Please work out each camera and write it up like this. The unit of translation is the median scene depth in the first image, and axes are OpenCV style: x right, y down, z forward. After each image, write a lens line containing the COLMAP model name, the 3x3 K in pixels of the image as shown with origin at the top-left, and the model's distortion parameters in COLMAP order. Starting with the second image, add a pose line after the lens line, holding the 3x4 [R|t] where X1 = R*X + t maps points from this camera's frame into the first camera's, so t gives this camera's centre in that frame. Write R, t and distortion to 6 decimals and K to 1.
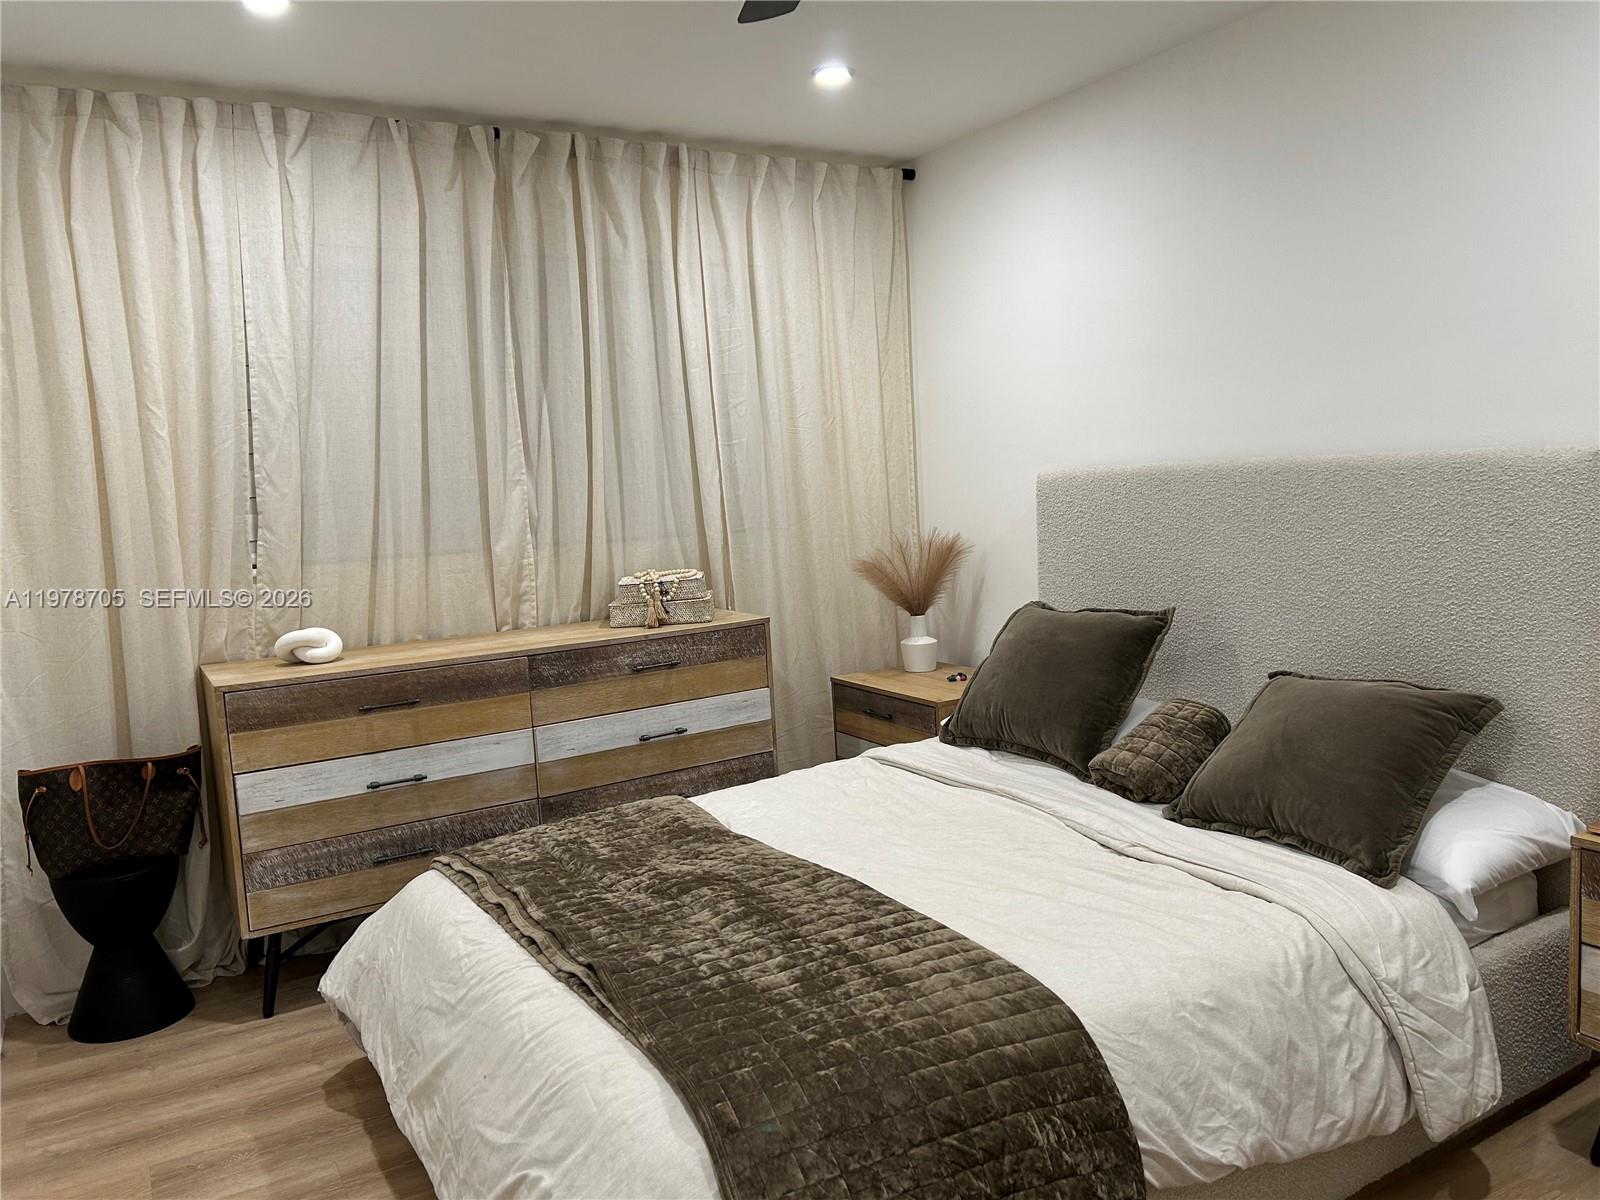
lens RADIAL K [[1203.2, 0, 800.2], [0, 1203.2, 594.0], [0, 0, 1]] dist [0.055607, -0.055285]
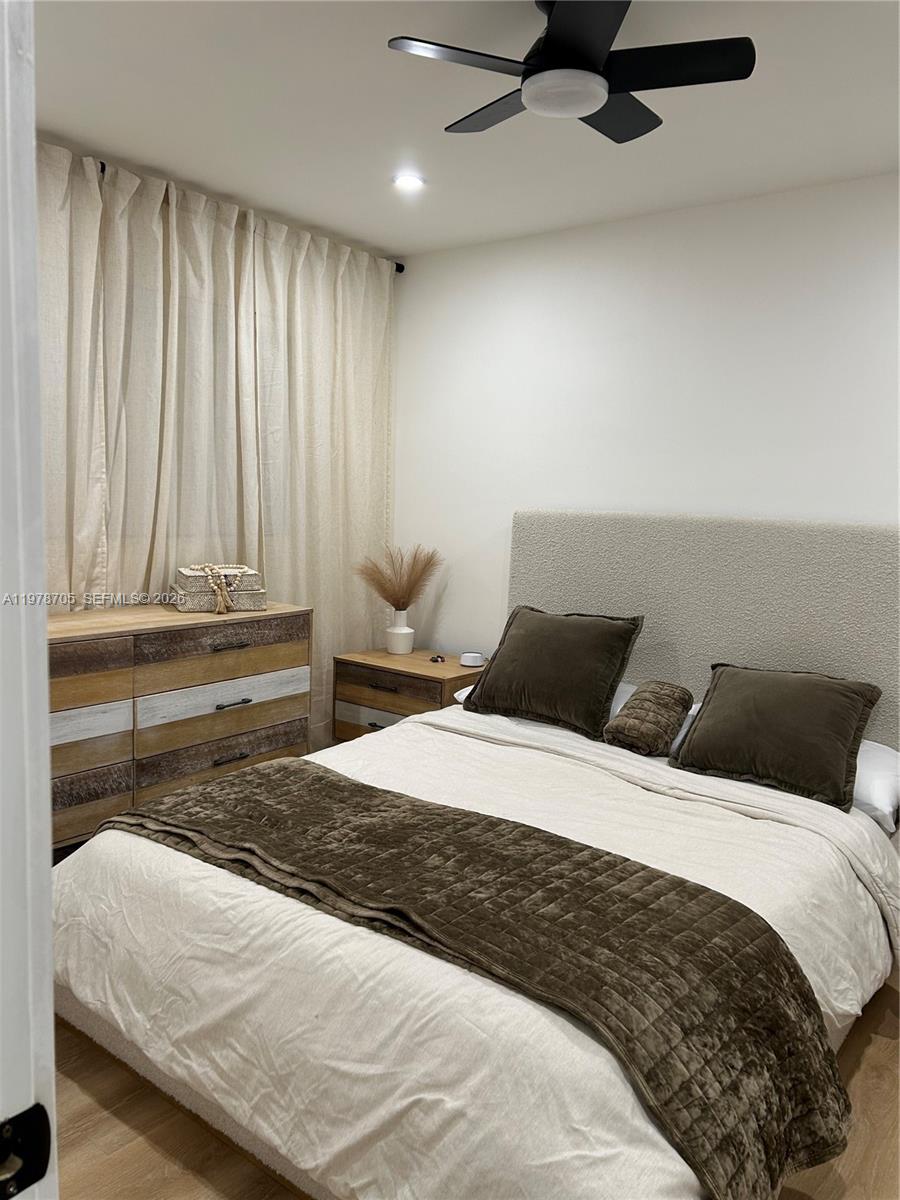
lens RADIAL K [[902.4, 0, 450.0], [0, 902.4, 600.0], [0, 0, 1]] dist [0.055607, -0.055285]
pose [[0.927793, 0.044468, 0.370436, -0.255667], [-0.049707, 0.998753, 0.004604, -0.000775], [-0.369769, -0.022684, 0.928847, 0.092047]]
